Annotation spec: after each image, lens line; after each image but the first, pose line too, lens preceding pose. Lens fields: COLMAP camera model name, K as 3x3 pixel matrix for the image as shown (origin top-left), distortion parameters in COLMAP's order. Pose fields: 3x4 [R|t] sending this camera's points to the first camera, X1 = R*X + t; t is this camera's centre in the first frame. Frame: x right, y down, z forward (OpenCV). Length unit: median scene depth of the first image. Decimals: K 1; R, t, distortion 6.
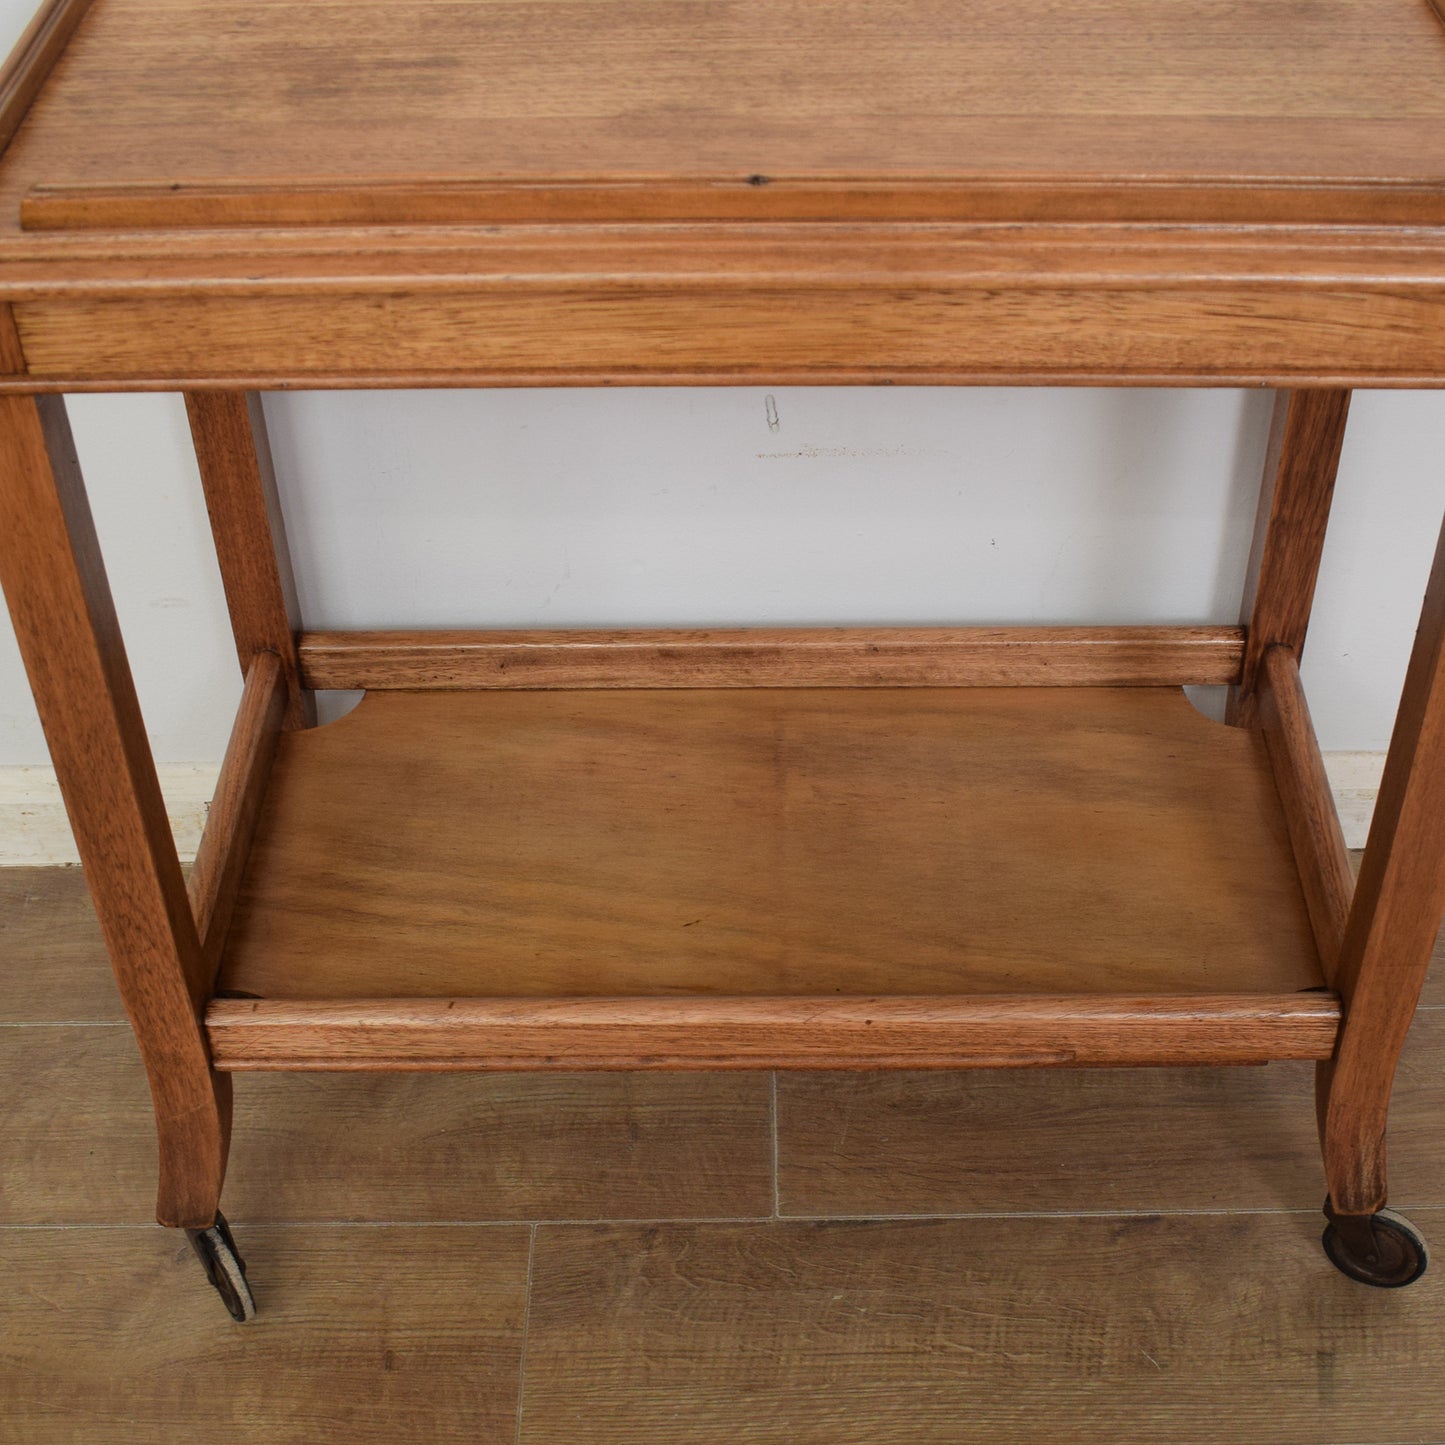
lens RADIAL K [[2247.7, 0, 808.8], [0, 2247.7, 928.4], [0, 0, 1]] dist [-0.097857, 0.000000]
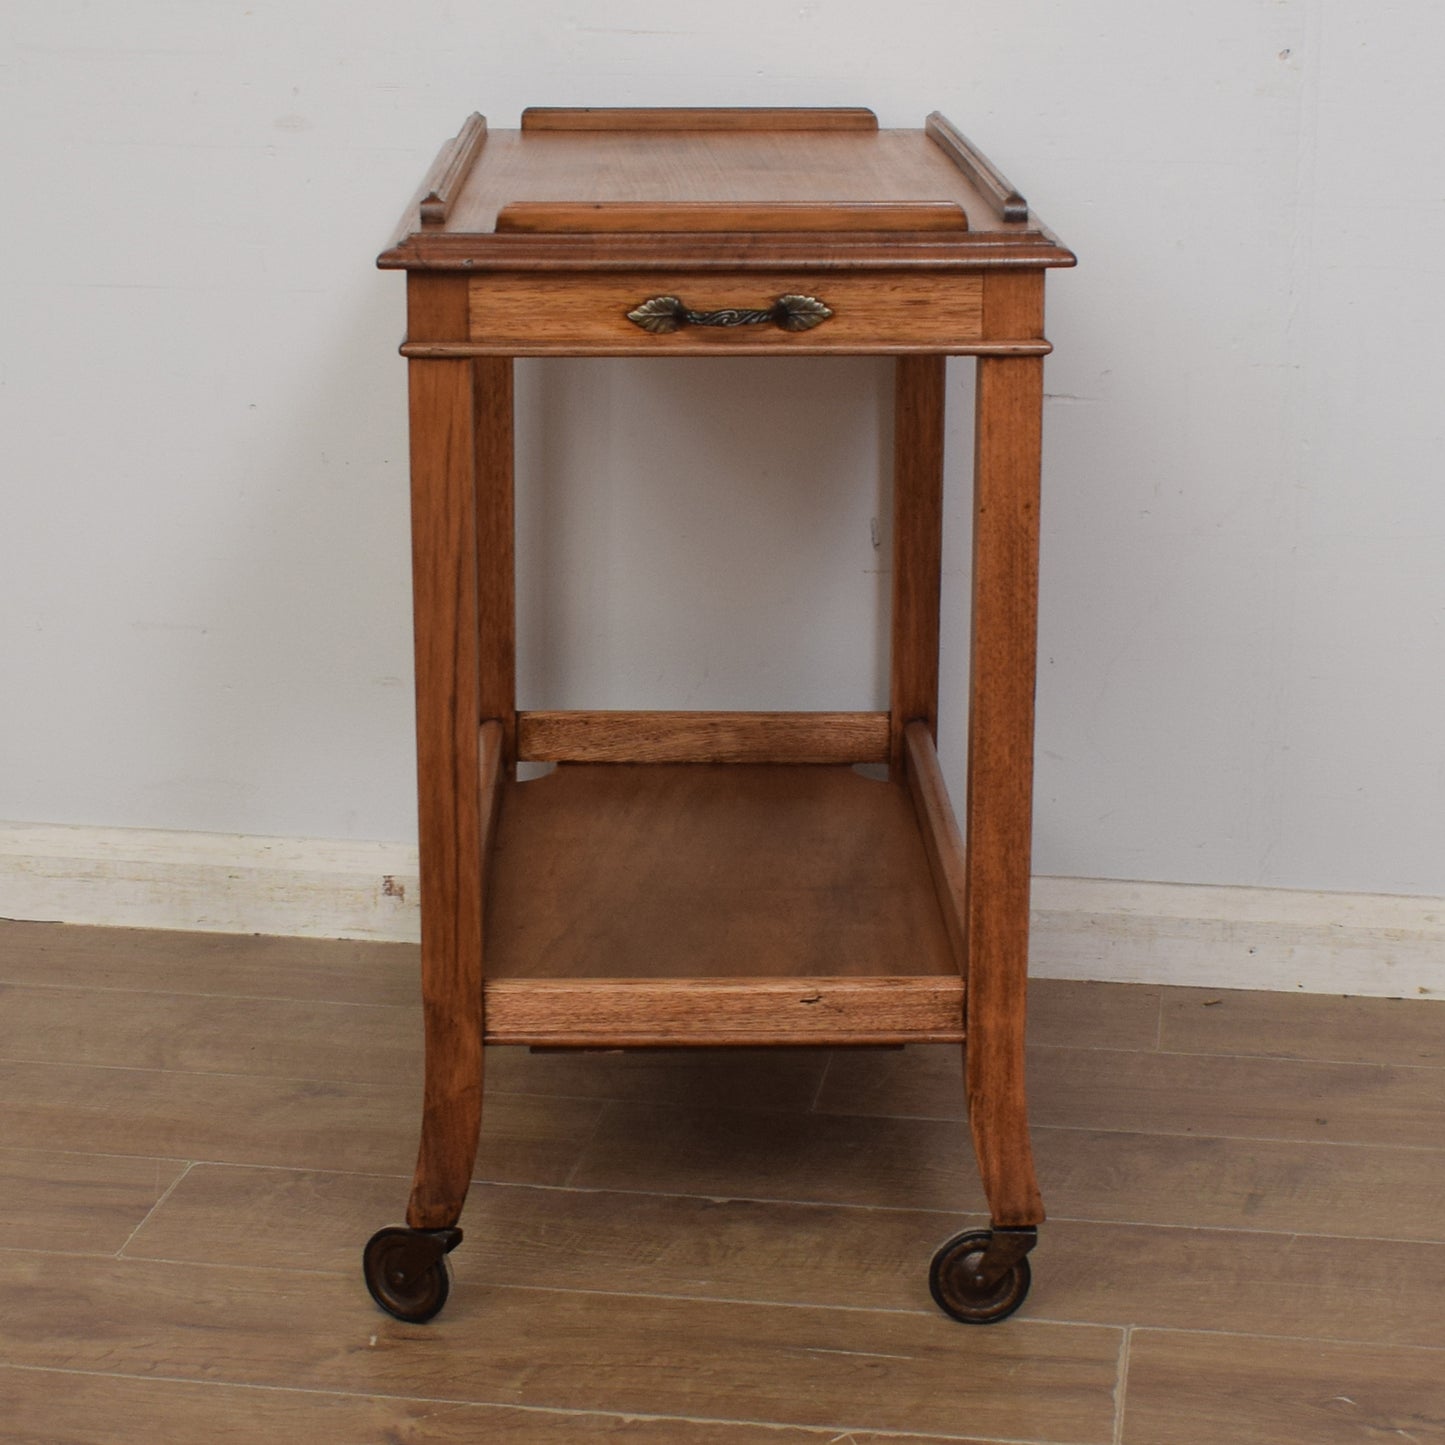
lens RADIAL K [[3632.5, 0, 678.5], [0, 3632.5, 805.5], [0, 0, 1]] dist [-0.080366, 0.000000]
pose [[0.983576, 0.048971, -0.173725, 0.258551], [-0.125689, 0.876604, -0.464507, 0.948806], [0.129541, 0.478714, 0.868362, -0.800250]]
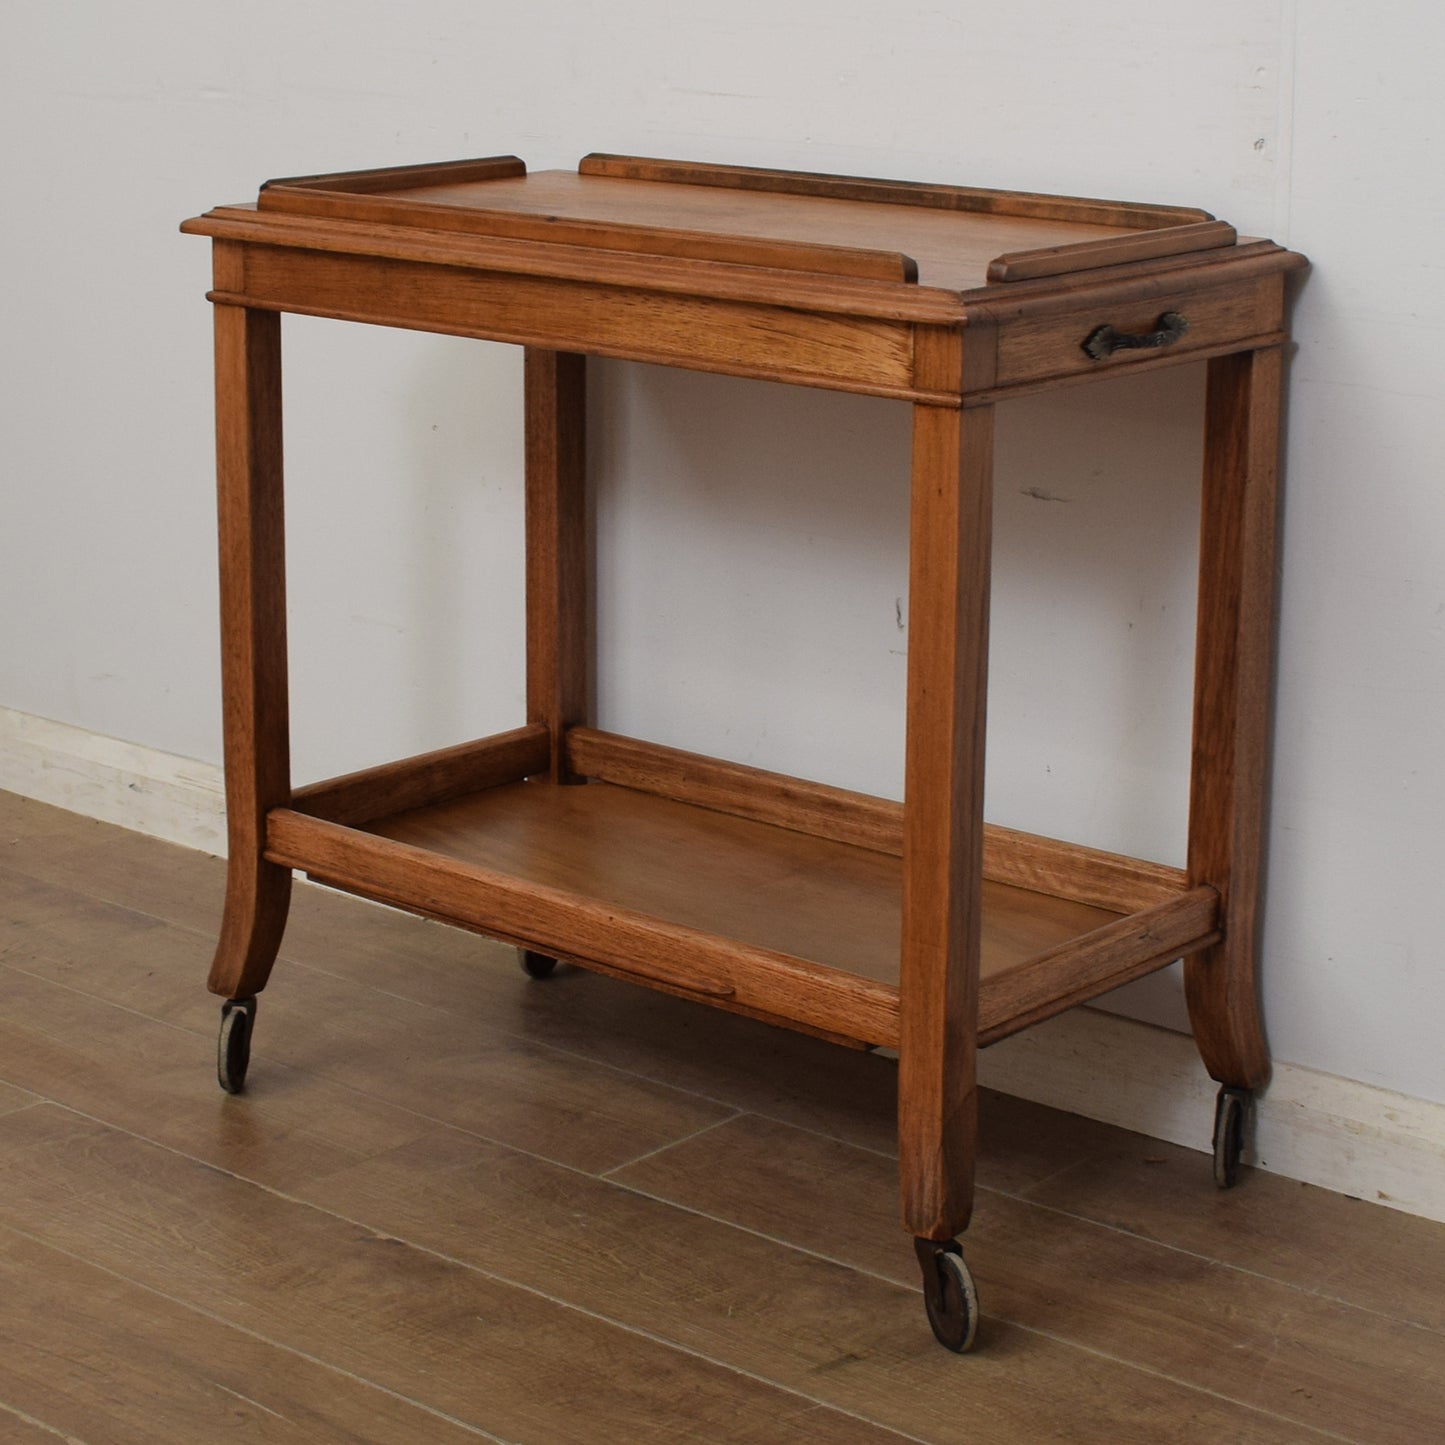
lens RADIAL K [[3365.3, 0, 600.6], [0, 3365.3, 667.1], [0, 0, 1]] dist [-0.090174, 0.000000]
pose [[0.723168, 0.162425, -0.671302, 1.207313], [-0.478042, 0.819231, -0.316759, 0.501488], [0.498502, 0.549981, 0.670087, -0.350129]]
